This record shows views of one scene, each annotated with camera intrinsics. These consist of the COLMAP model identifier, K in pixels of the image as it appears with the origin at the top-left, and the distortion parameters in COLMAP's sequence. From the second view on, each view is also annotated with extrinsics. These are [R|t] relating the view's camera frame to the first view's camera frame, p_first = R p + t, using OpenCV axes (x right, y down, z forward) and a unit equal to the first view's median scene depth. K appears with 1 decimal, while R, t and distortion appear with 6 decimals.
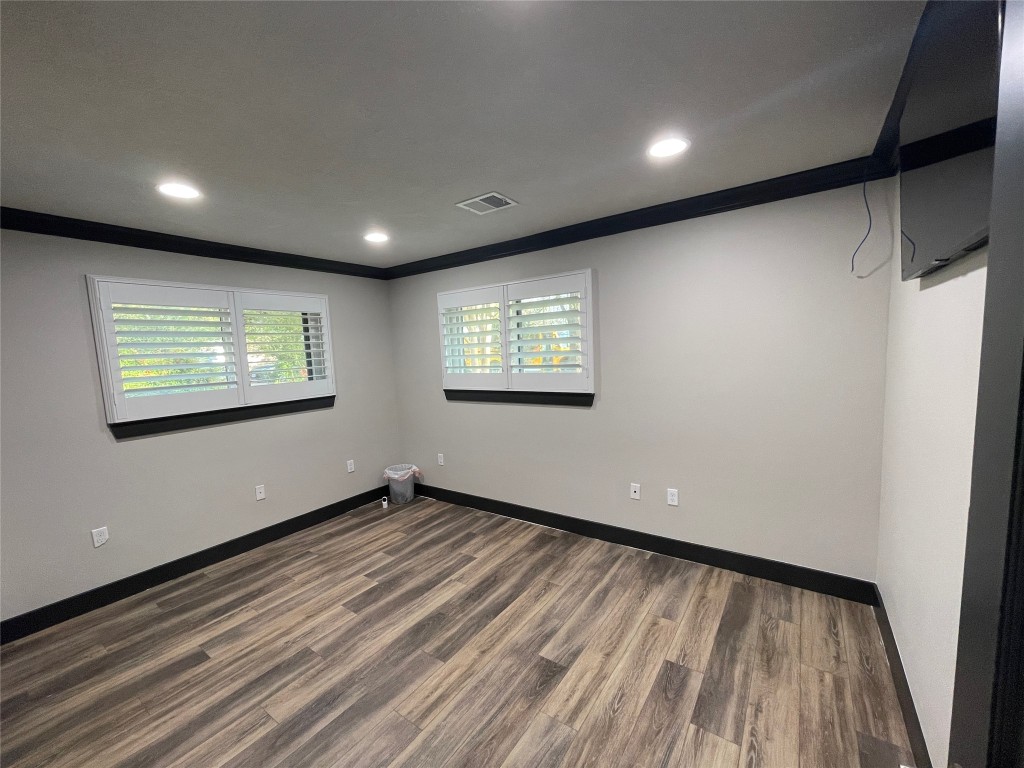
lens RADIAL K [[414.4, 0, 508.9], [0, 414.4, 390.7], [0, 0, 1]] dist [0.000797, 0.000064]
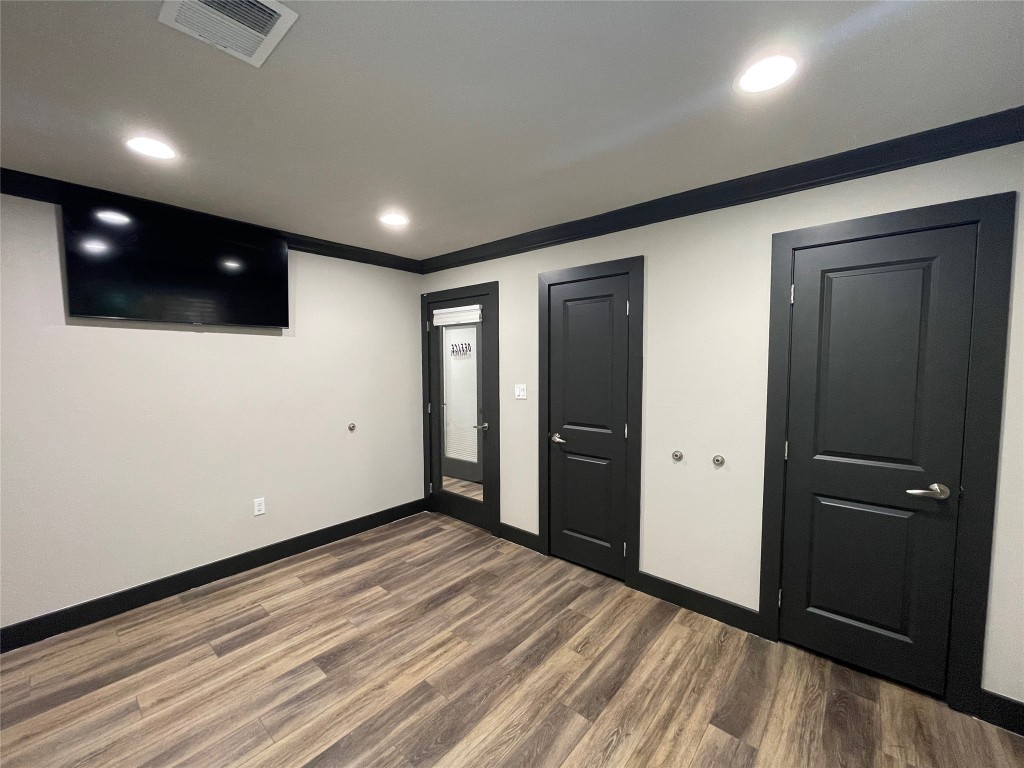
lens RADIAL K [[414.4, 0, 508.9], [0, 414.4, 390.7], [0, 0, 1]] dist [0.000797, 0.000064]
pose [[-0.994308, 0.038384, 0.099393, -0.482523], [0.053803, 0.986063, 0.157433, -0.138207], [-0.091965, 0.161885, -0.982515, 1.873847]]
